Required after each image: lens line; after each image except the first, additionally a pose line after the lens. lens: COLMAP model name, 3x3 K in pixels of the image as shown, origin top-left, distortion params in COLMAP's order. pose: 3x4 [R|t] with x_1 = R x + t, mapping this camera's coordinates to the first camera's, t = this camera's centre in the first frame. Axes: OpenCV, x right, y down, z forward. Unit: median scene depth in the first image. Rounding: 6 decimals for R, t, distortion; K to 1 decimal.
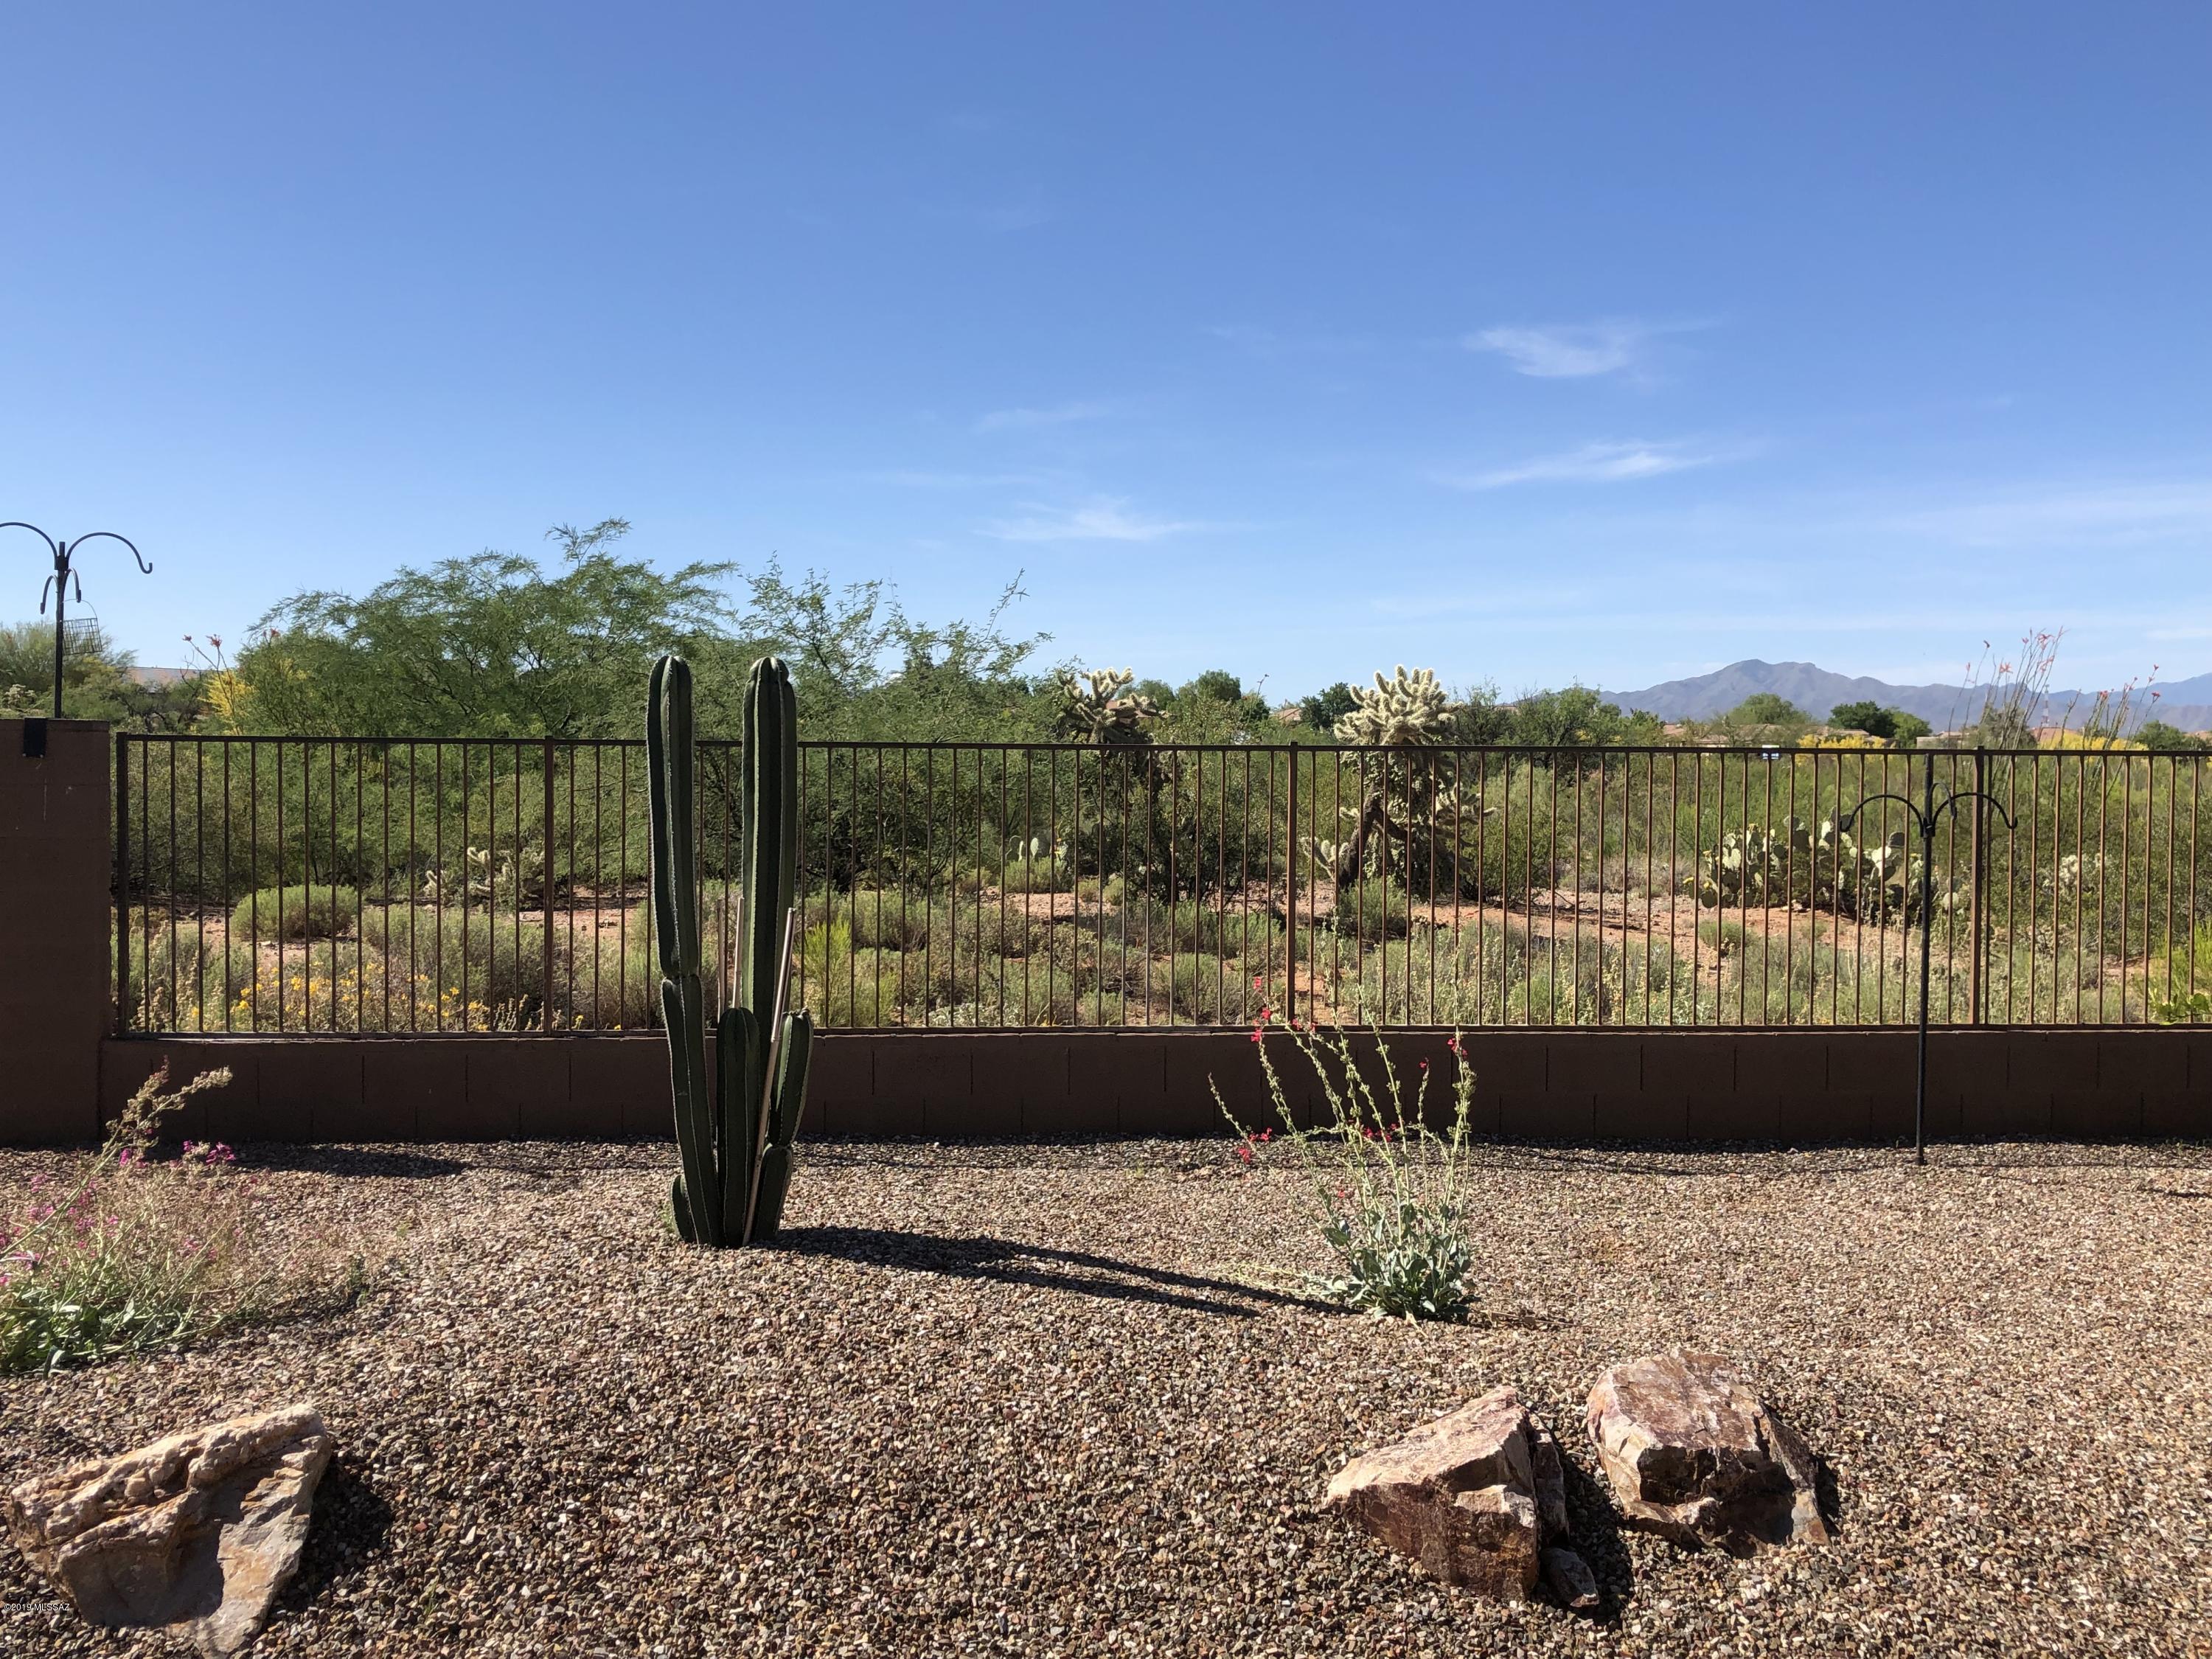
lens RADIAL K [[1944.4, 0, 1107.4], [0, 1944.4, 836.7], [0, 0, 1]] dist [0.029705, -0.017105]
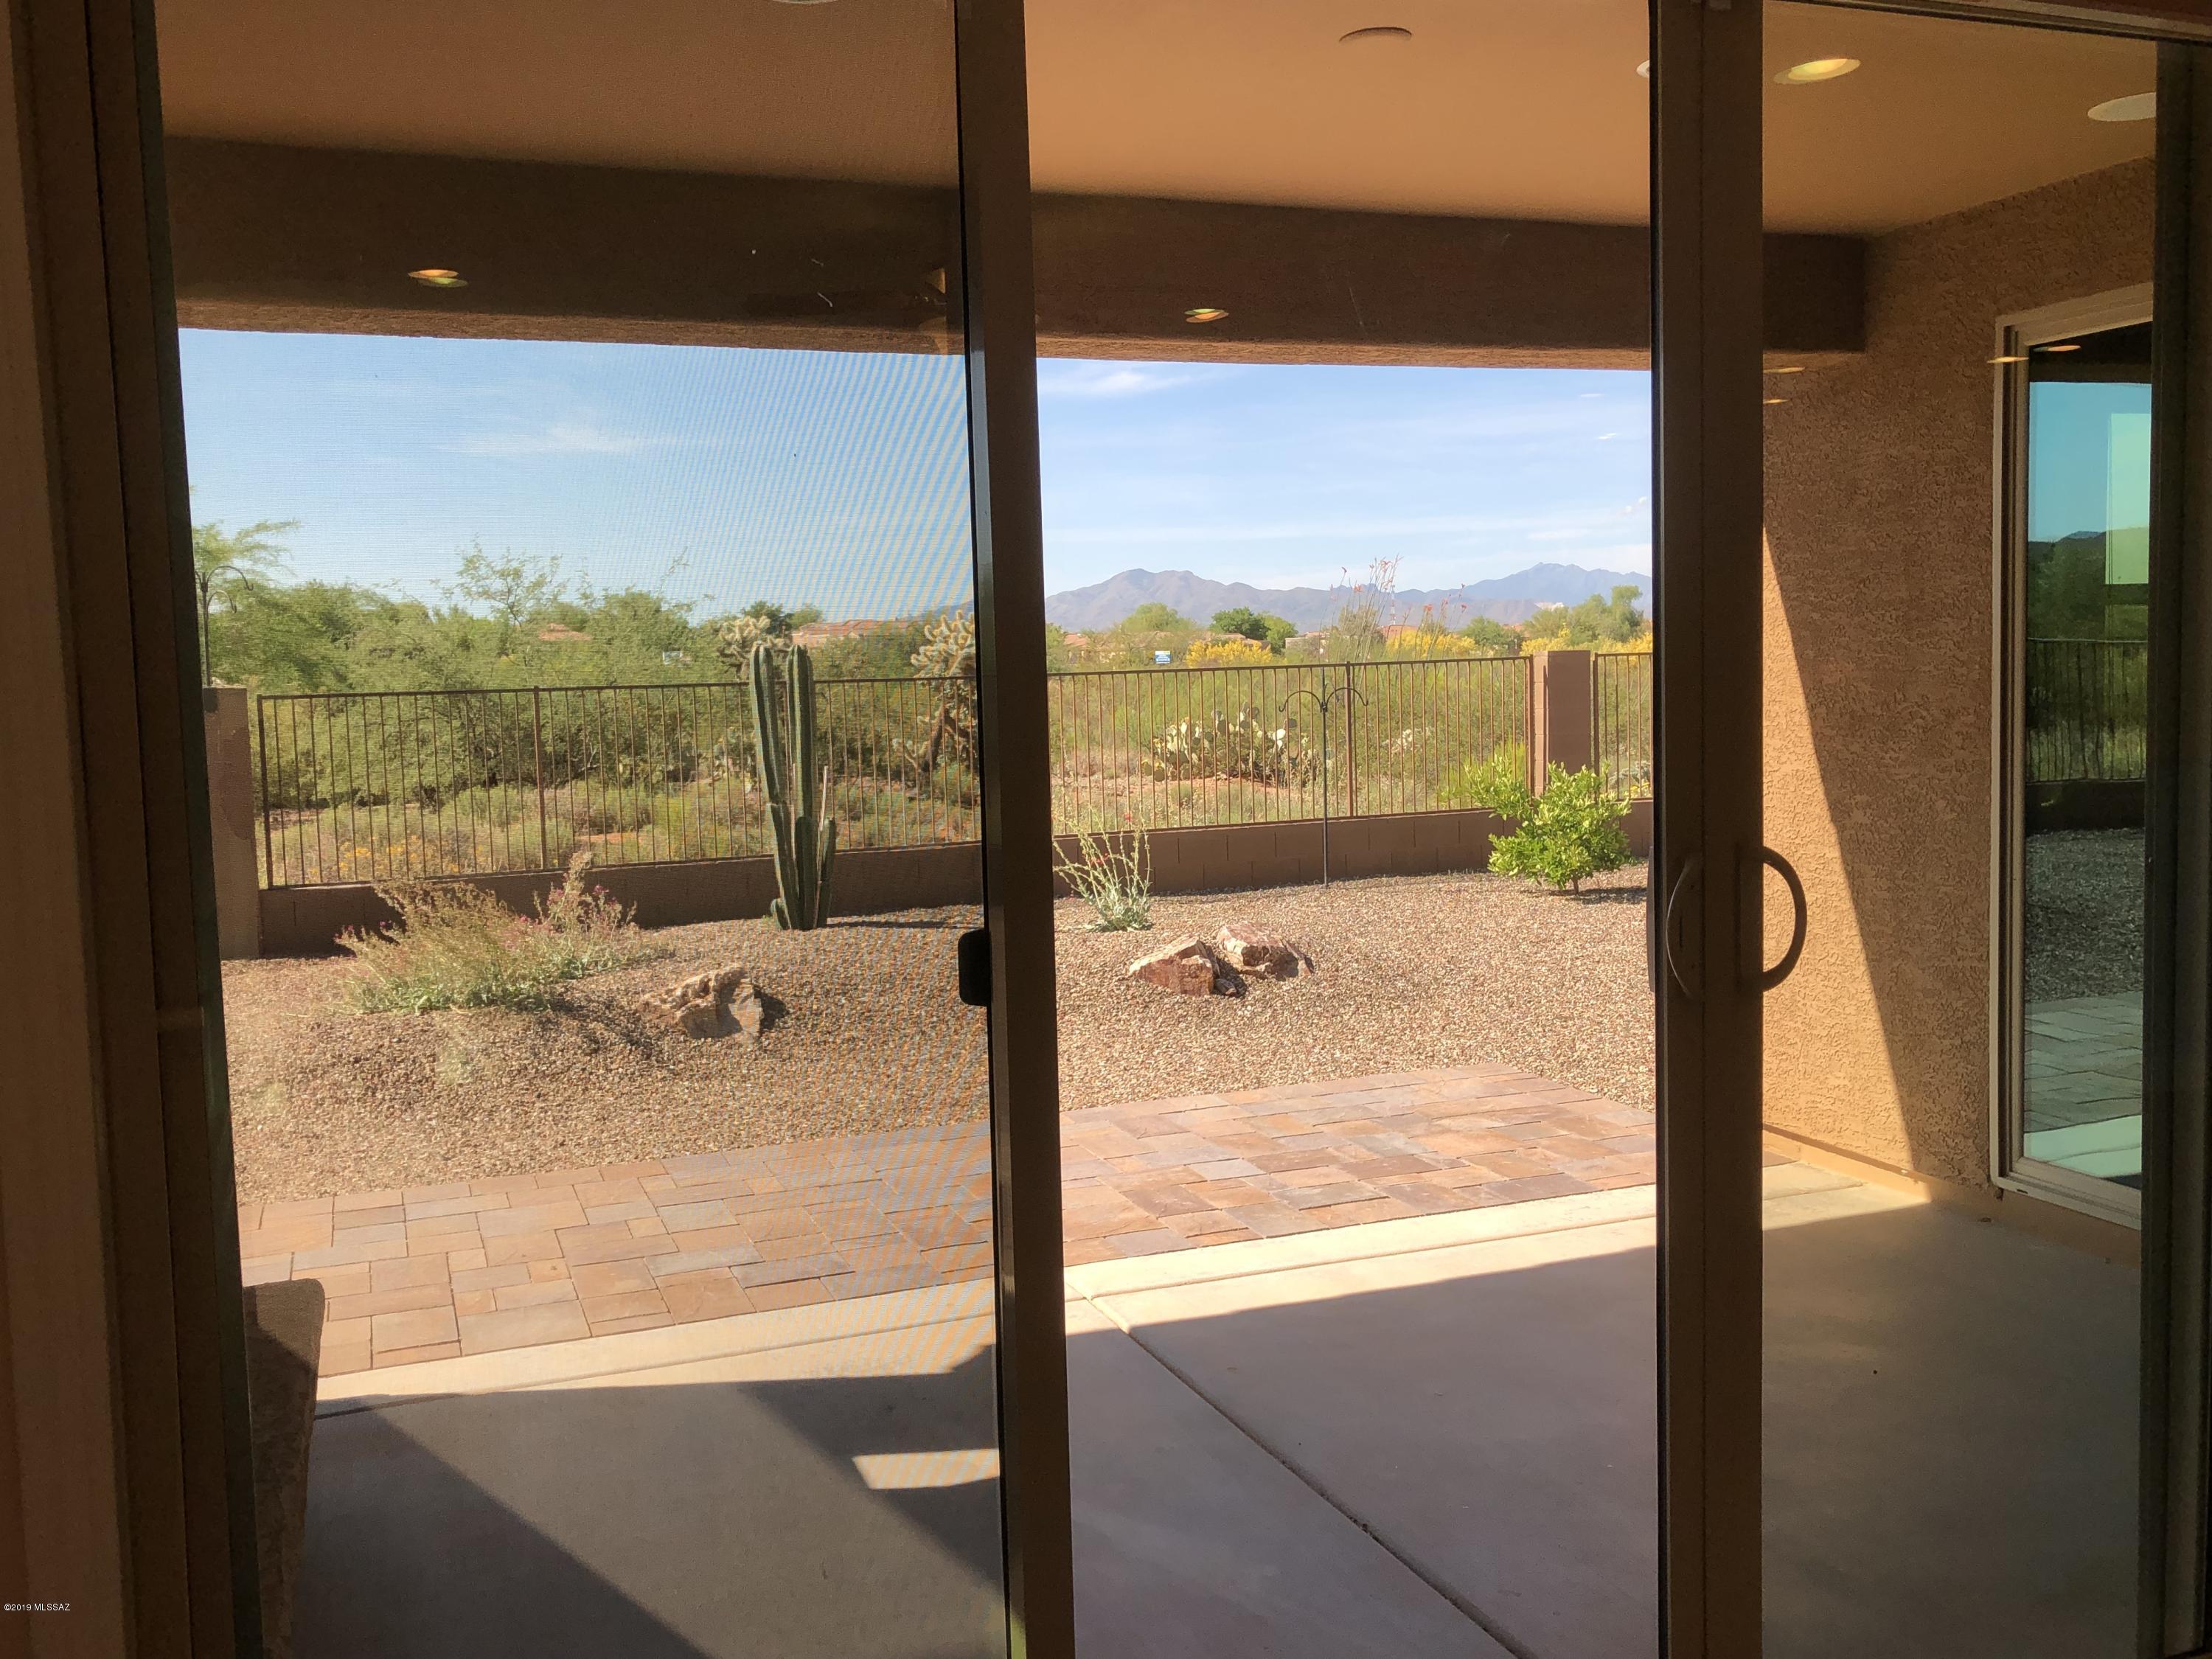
lens RADIAL K [[1944.4, 0, 1113.2], [0, 1944.4, 833.3], [0, 0, 1]] dist [0.029705, -0.017105]
pose [[0.953048, -0.061571, 0.296495, -0.325671], [0.049258, 0.997592, 0.048829, 0.014957], [-0.298787, -0.031931, 0.953785, -0.707199]]
